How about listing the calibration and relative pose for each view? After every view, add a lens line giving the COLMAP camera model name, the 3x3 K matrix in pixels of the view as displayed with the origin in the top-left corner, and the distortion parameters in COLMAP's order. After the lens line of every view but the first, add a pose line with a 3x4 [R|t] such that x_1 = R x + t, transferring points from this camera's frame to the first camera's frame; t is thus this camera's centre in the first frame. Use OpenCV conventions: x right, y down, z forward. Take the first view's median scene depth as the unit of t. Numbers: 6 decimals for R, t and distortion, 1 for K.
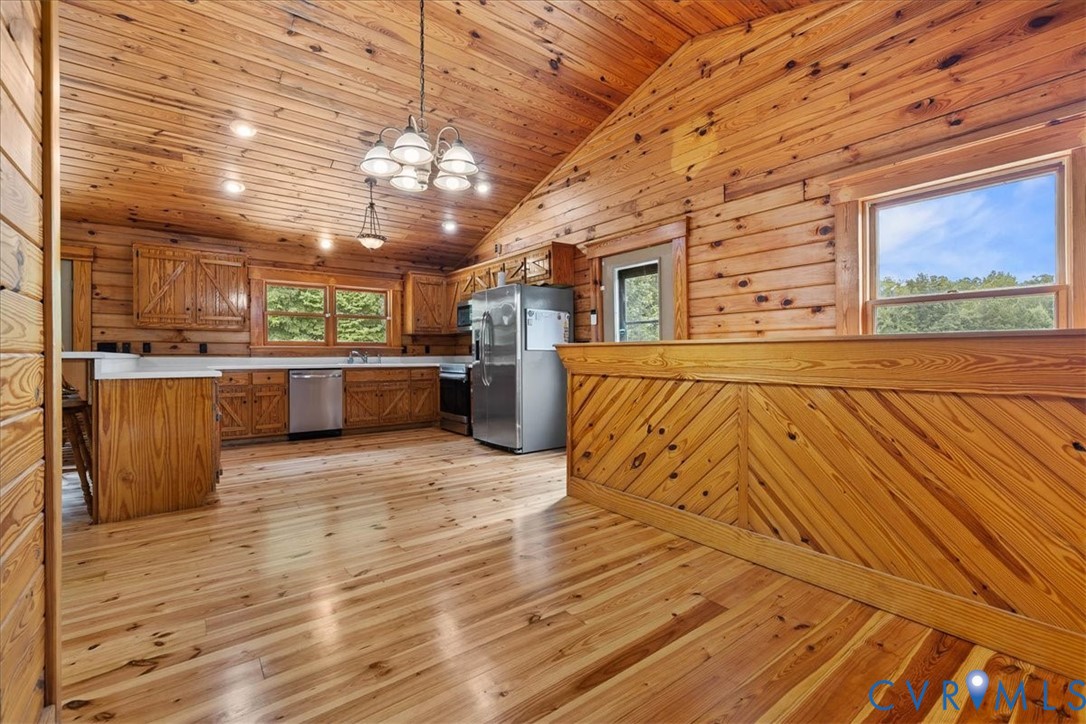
lens RADIAL K [[467.6, 0, 514.5], [0, 467.6, 354.8], [0, 0, 1]] dist [0.000823, 0.000593]
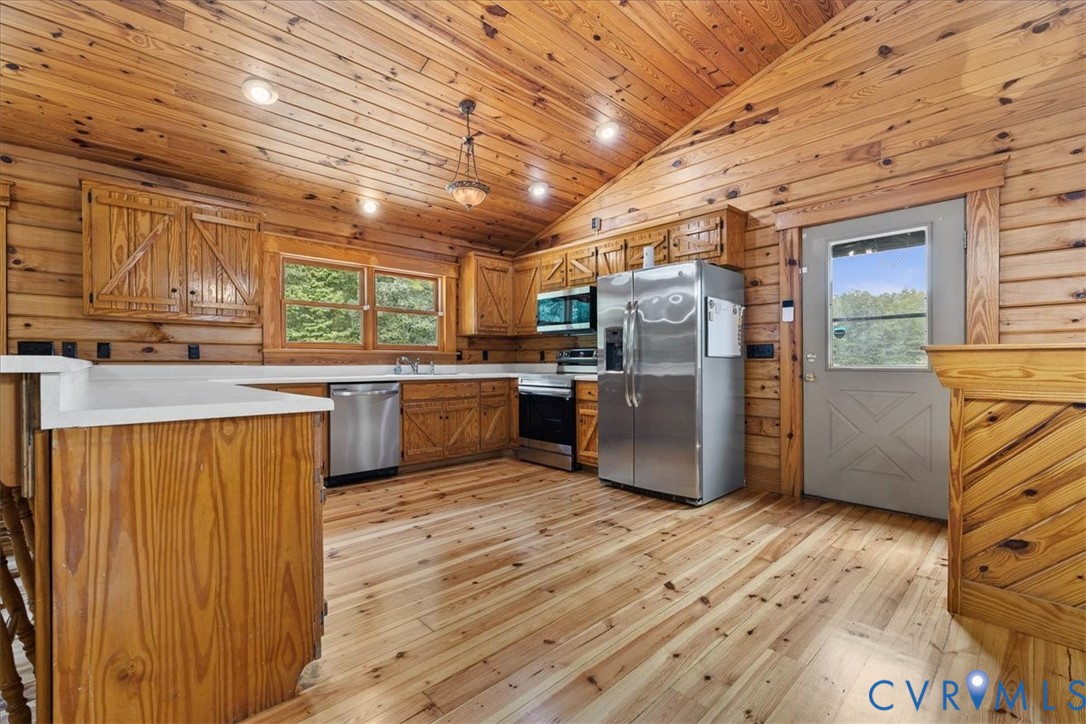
lens RADIAL K [[467.6, 0, 523.6], [0, 467.6, 365.9], [0, 0, 1]] dist [0.000823, 0.000593]
pose [[0.993904, 0.001840, 0.110235, -0.302616], [-0.002850, 0.999955, 0.009008, -0.001417], [-0.110213, -0.009267, 0.993865, 0.319692]]
